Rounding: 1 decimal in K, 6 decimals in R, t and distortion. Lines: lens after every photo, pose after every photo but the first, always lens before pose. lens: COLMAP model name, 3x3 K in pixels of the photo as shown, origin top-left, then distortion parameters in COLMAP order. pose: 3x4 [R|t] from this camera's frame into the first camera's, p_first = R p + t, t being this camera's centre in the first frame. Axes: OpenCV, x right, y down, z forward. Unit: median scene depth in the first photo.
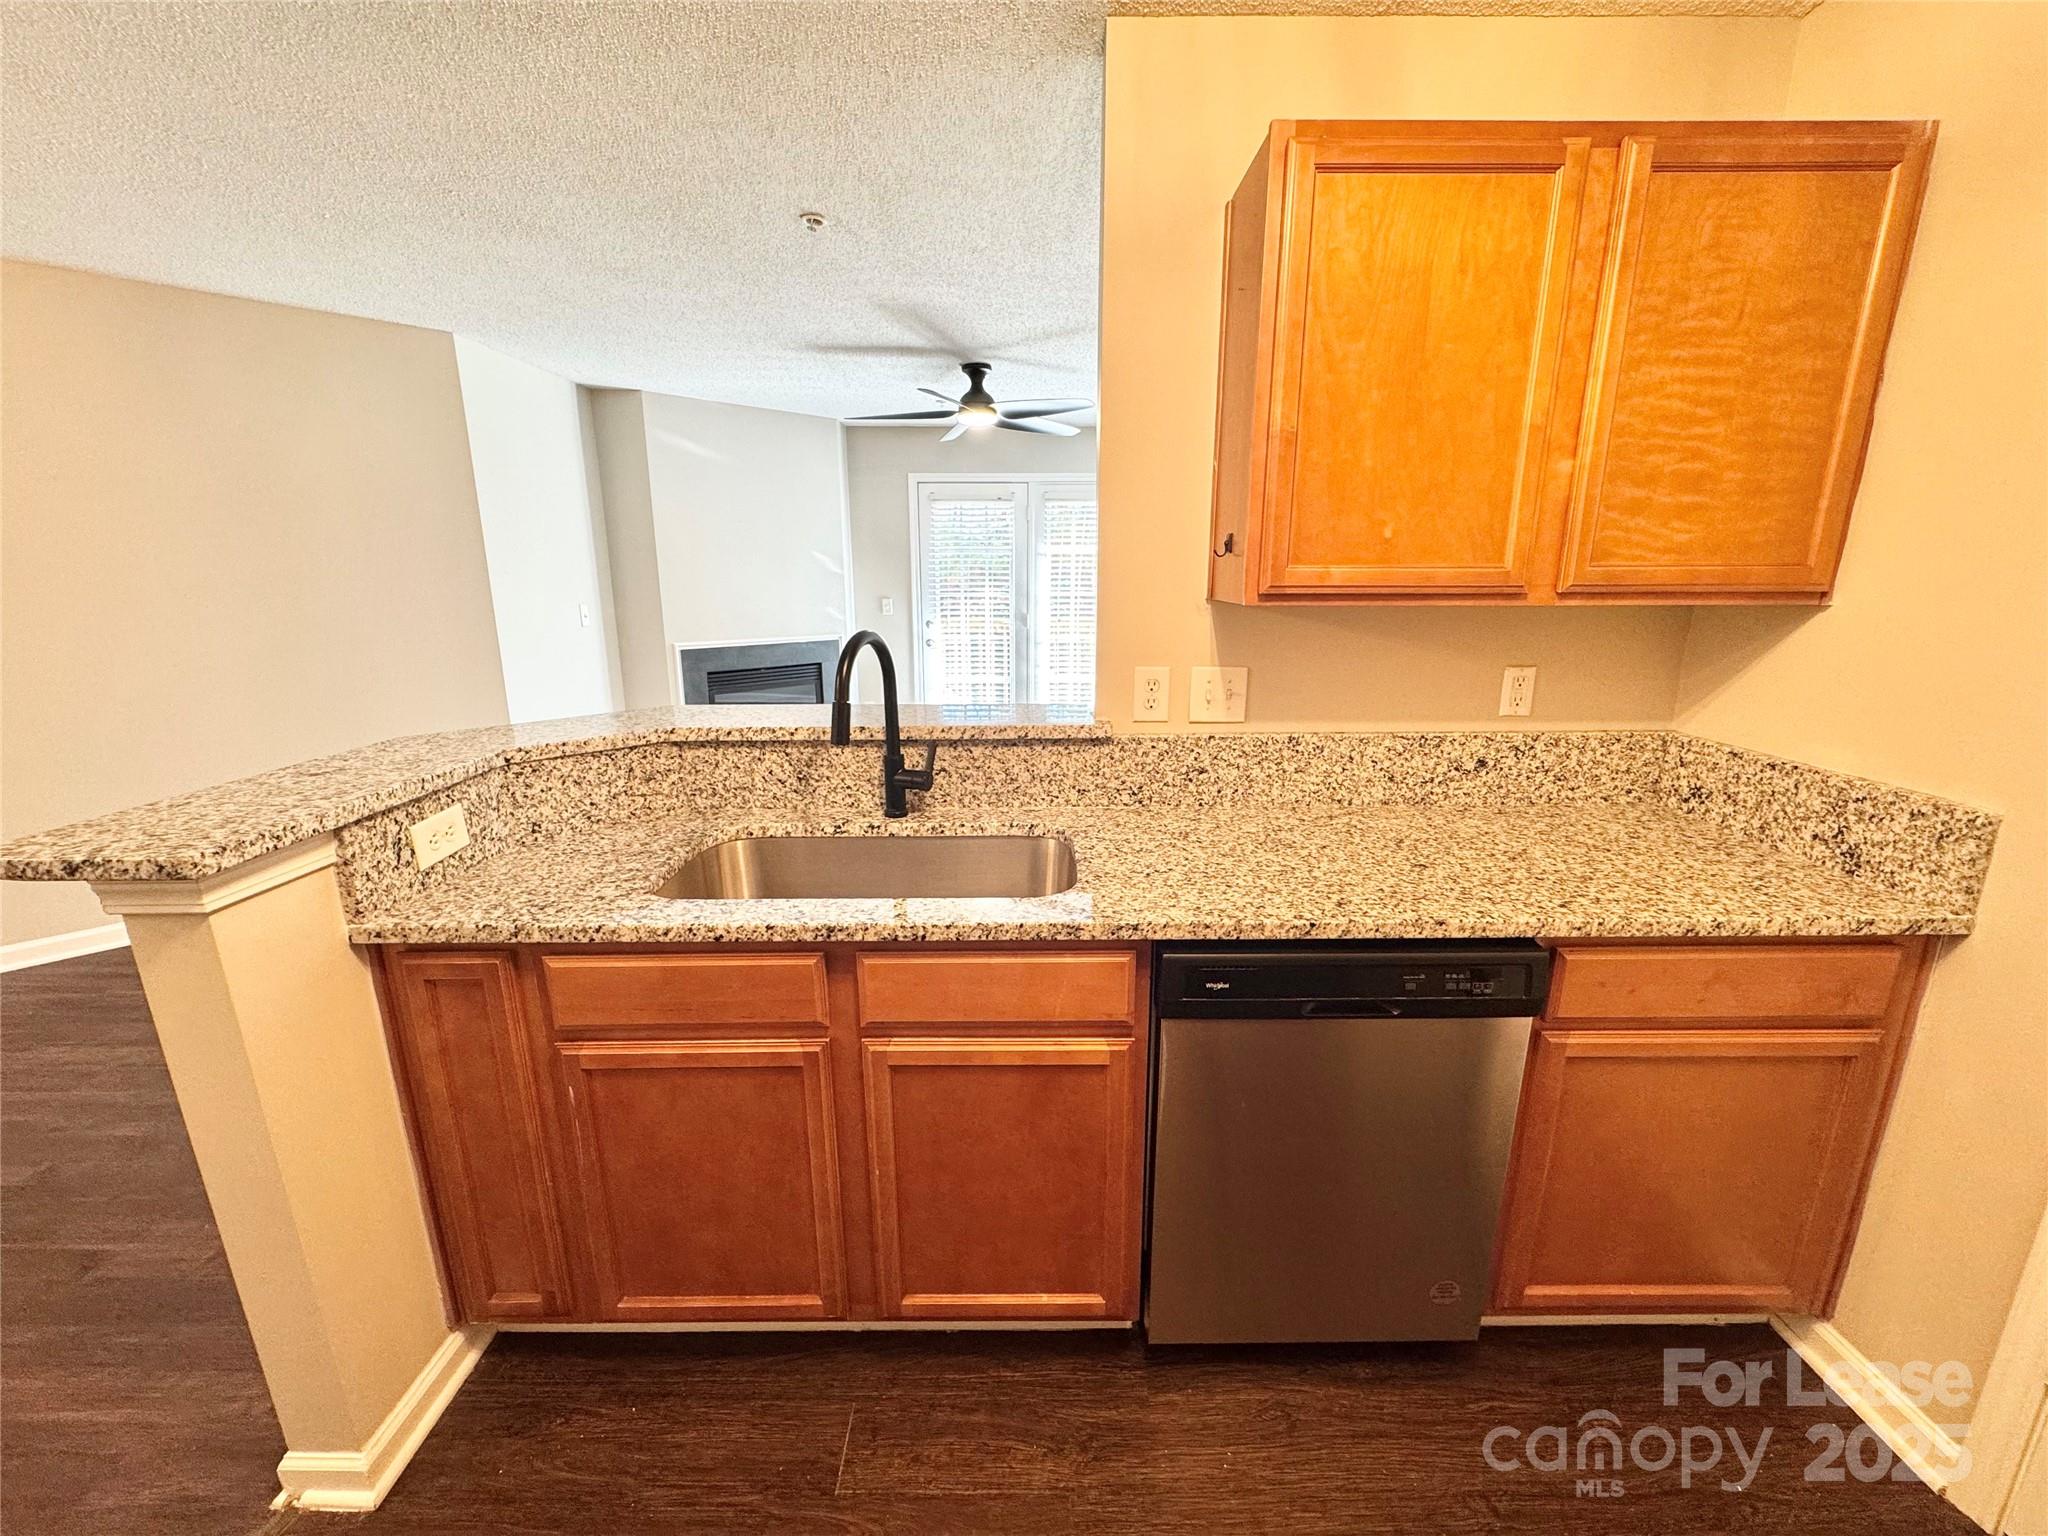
lens RADIAL K [[821.3, 0, 1017.2], [0, 821.3, 776.6], [0, 0, 1]] dist [-0.000297, 0.000419]
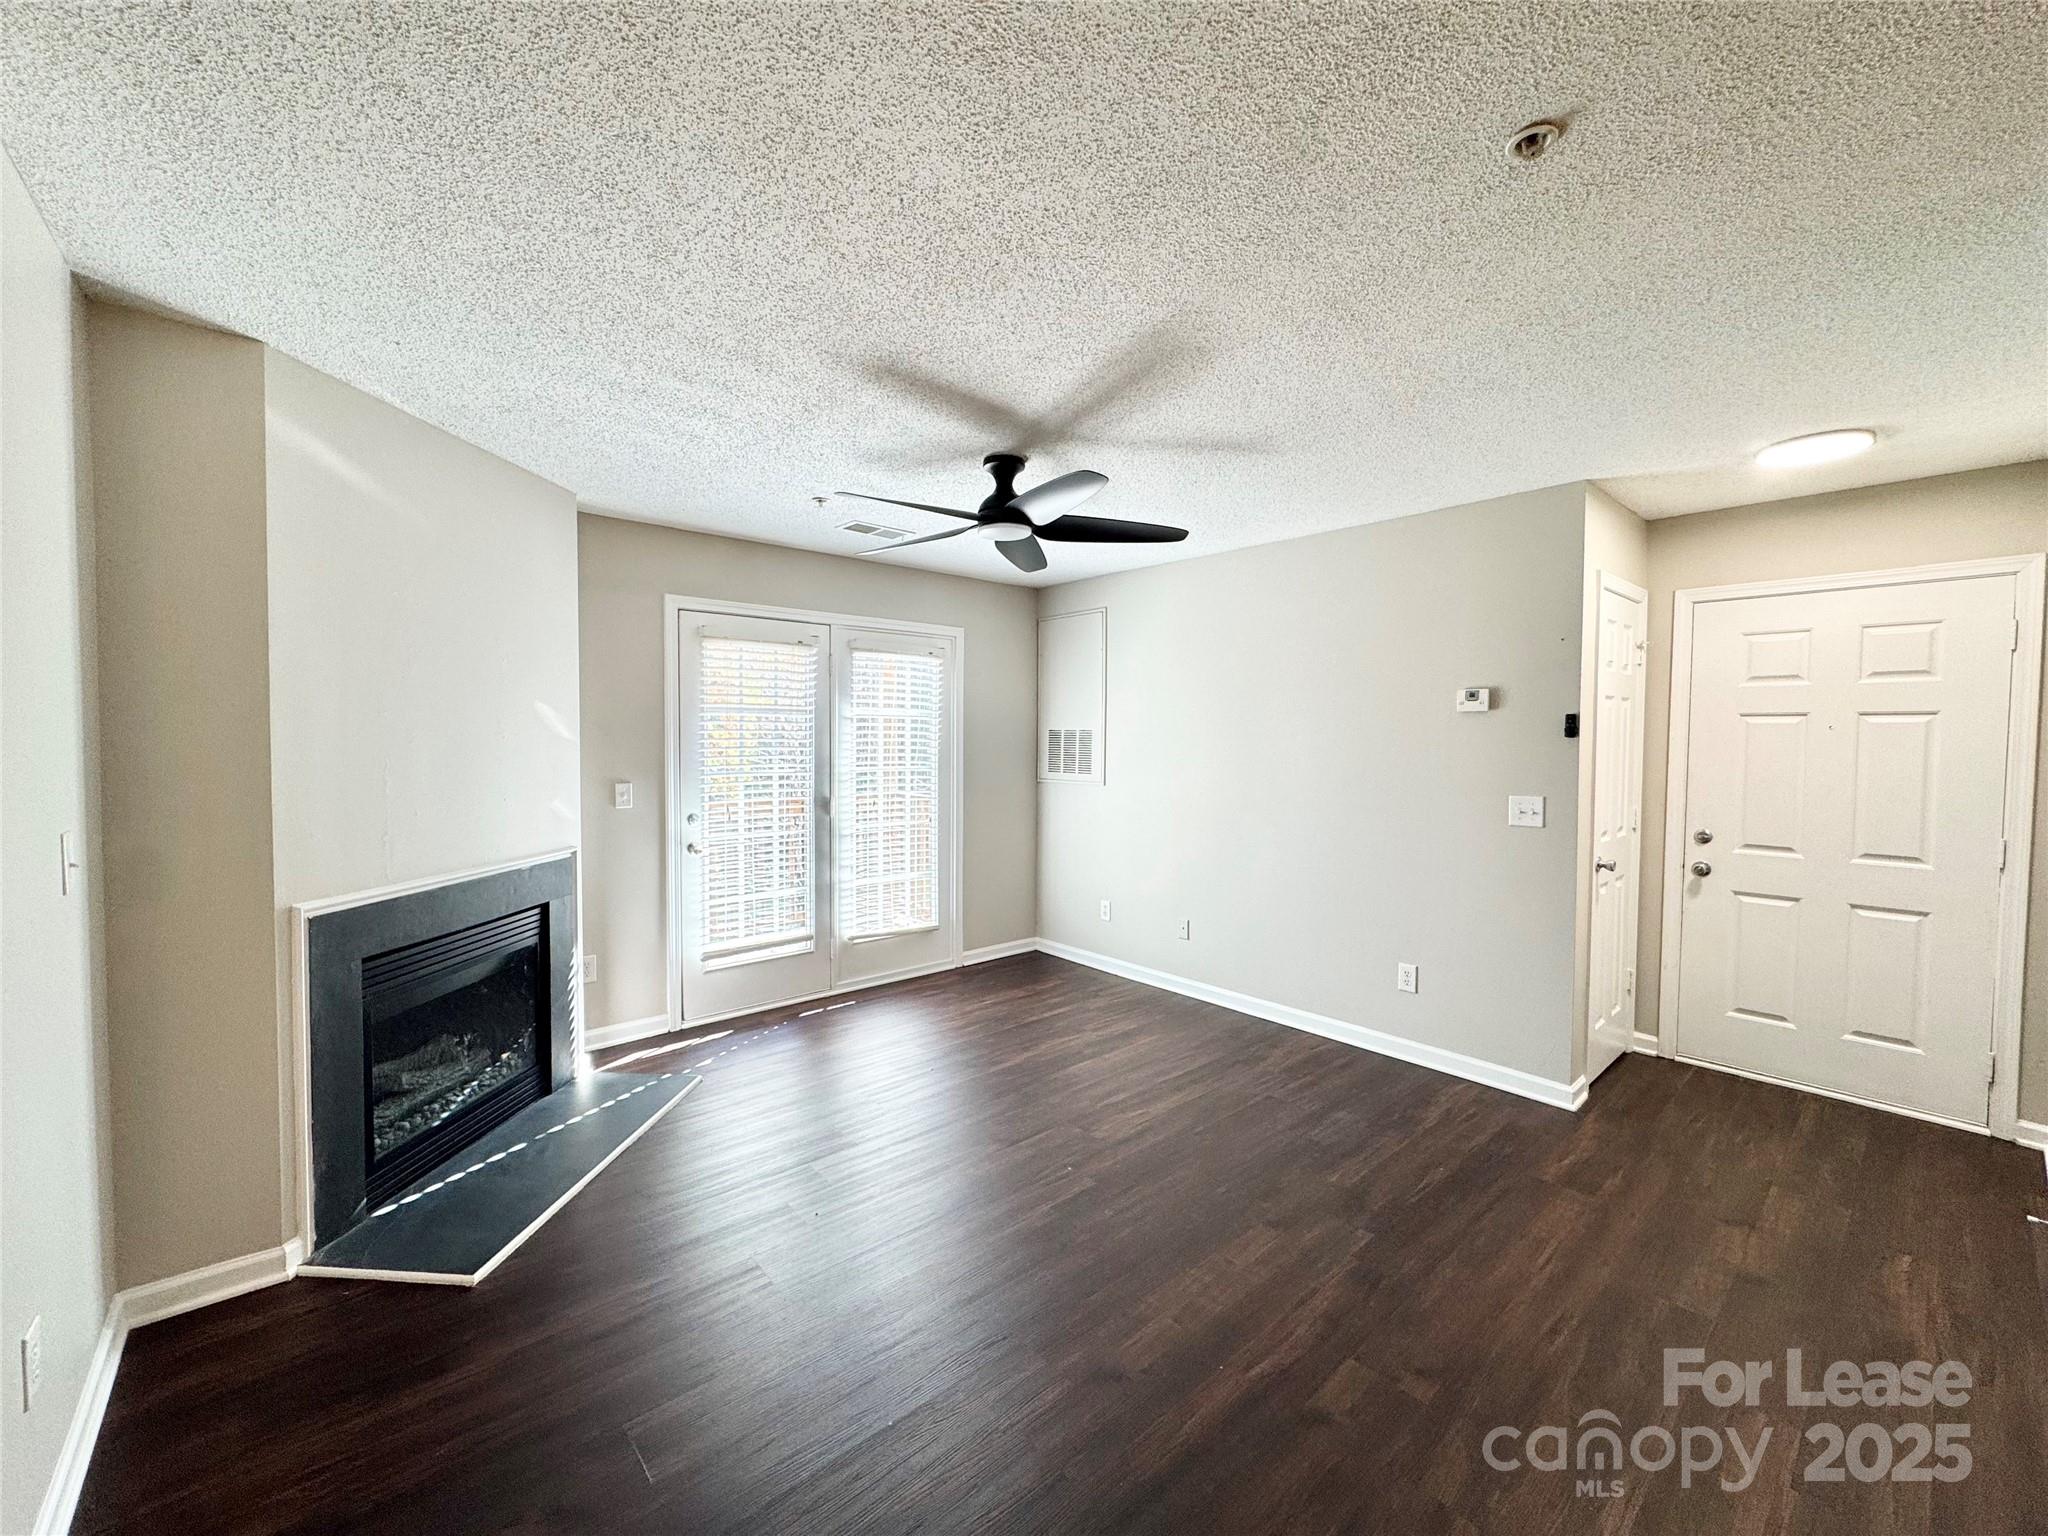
lens RADIAL K [[821.3, 0, 1022.5], [0, 821.3, 765.9], [0, 0, 1]] dist [-0.000297, 0.000419]
pose [[0.748170, -0.016434, 0.663303, -0.371657], [0.154035, 0.976683, -0.149545, -0.098597], [-0.645379, 0.214057, 0.733256, 0.382971]]
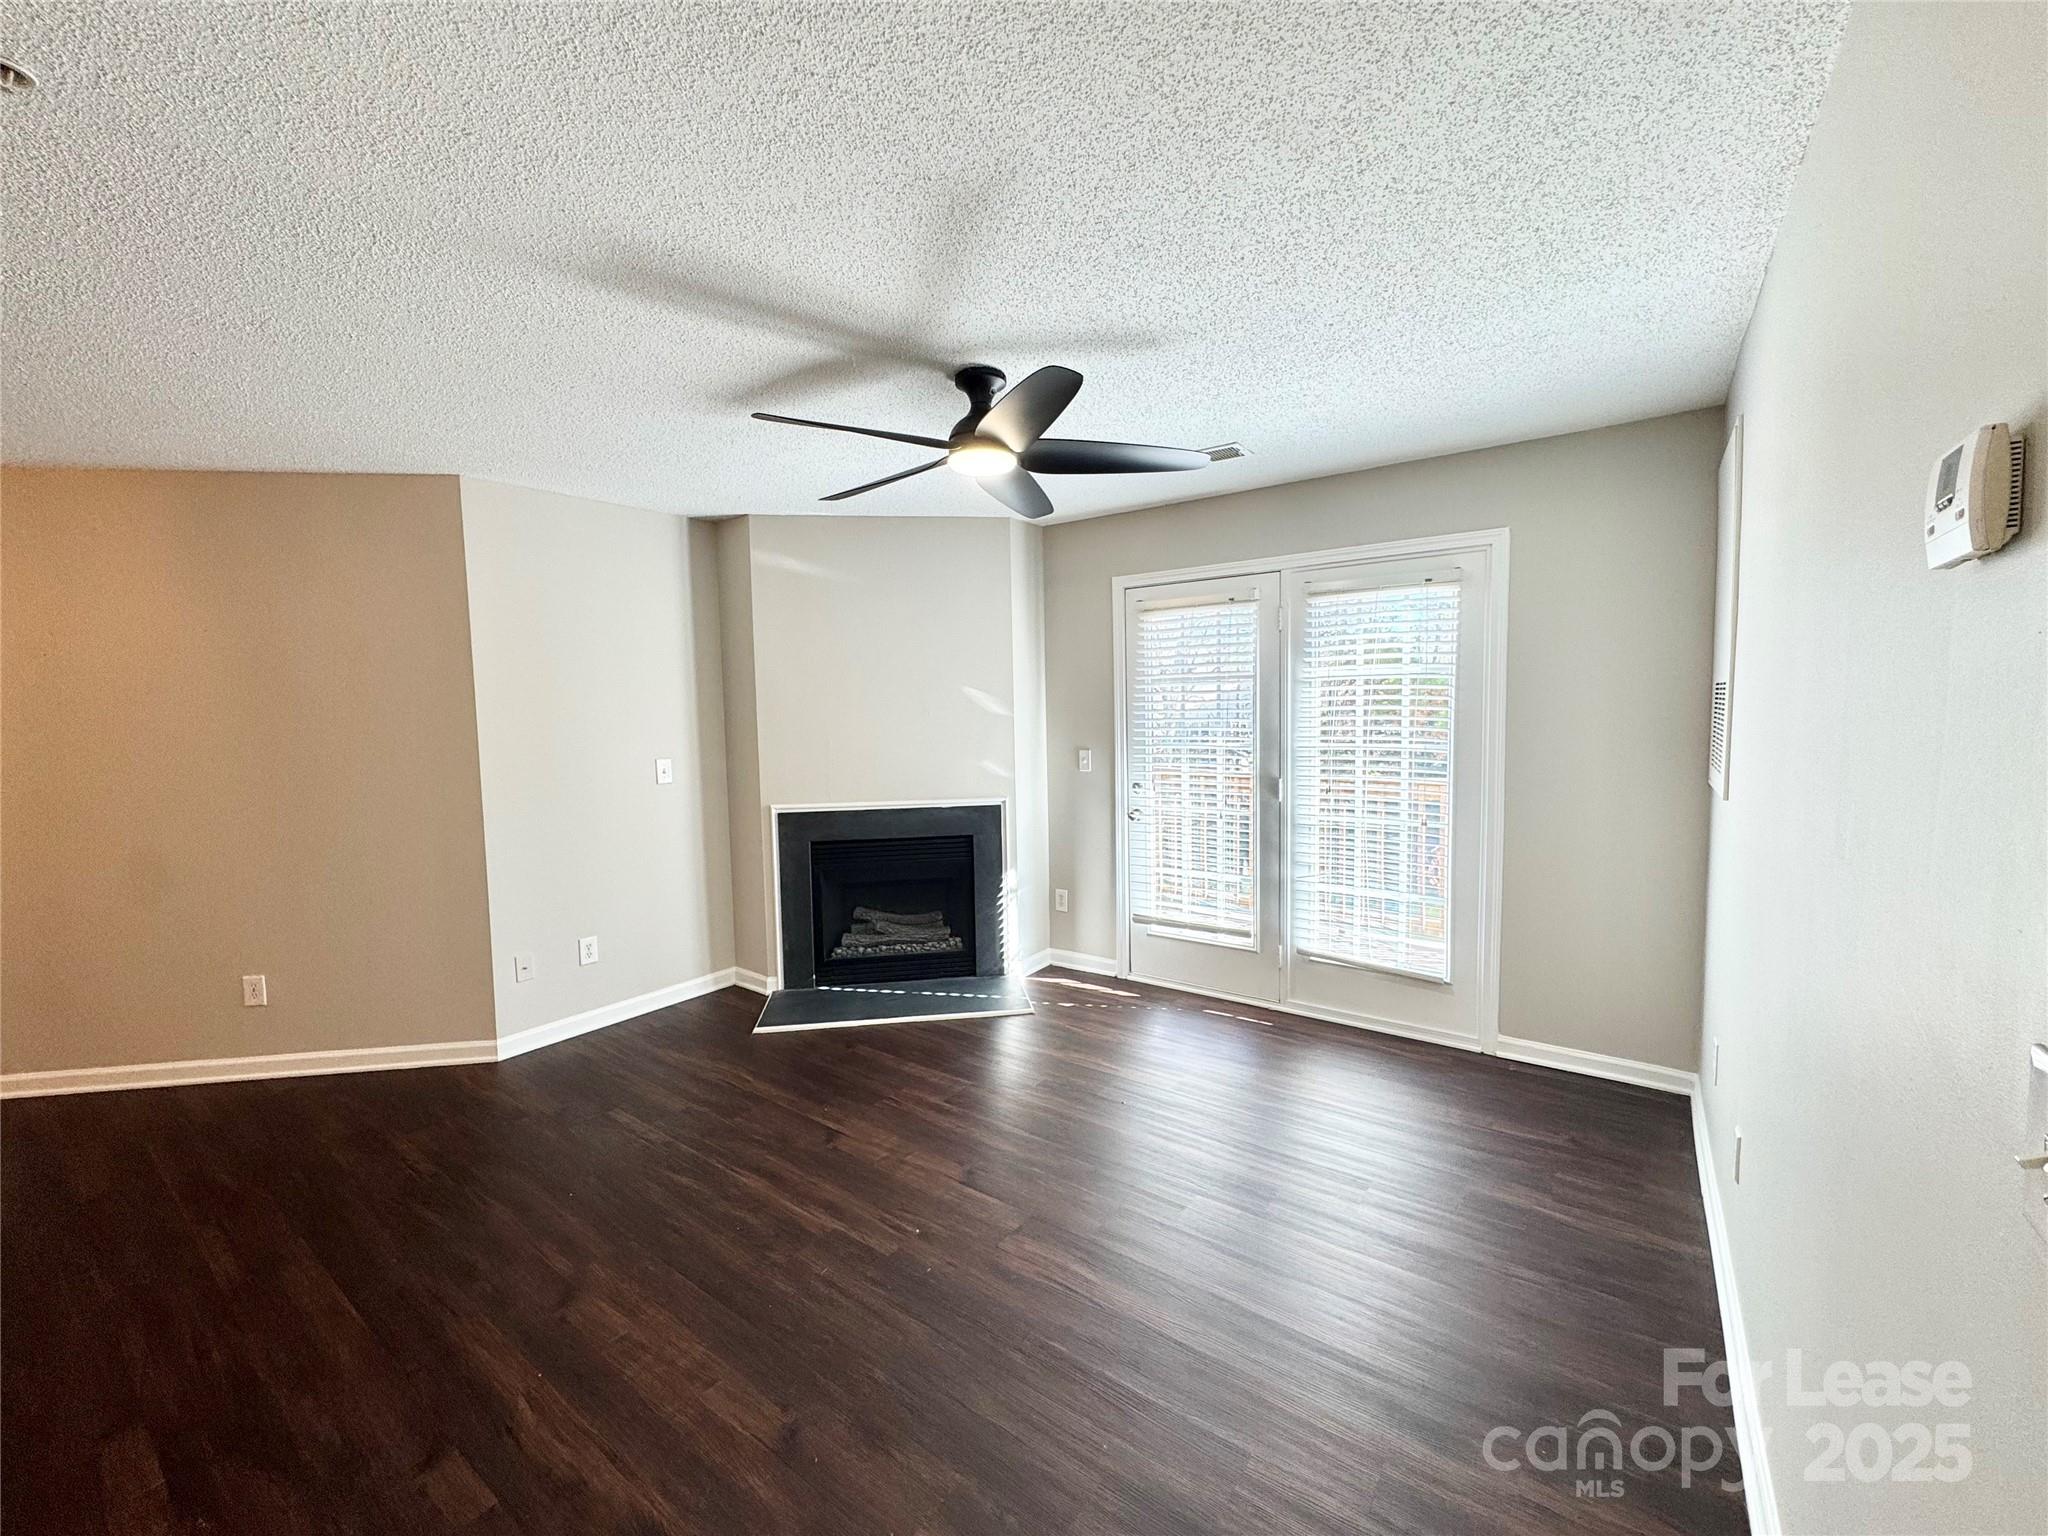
lens RADIAL K [[821.3, 0, 1026.4], [0, 821.3, 764.9], [0, 0, 1]] dist [-0.000297, 0.000419]
pose [[0.803750, 0.028501, -0.594284, 0.243422], [-0.125339, 0.984547, -0.122299, -0.119117], [0.581615, 0.172785, 0.794902, 0.439515]]
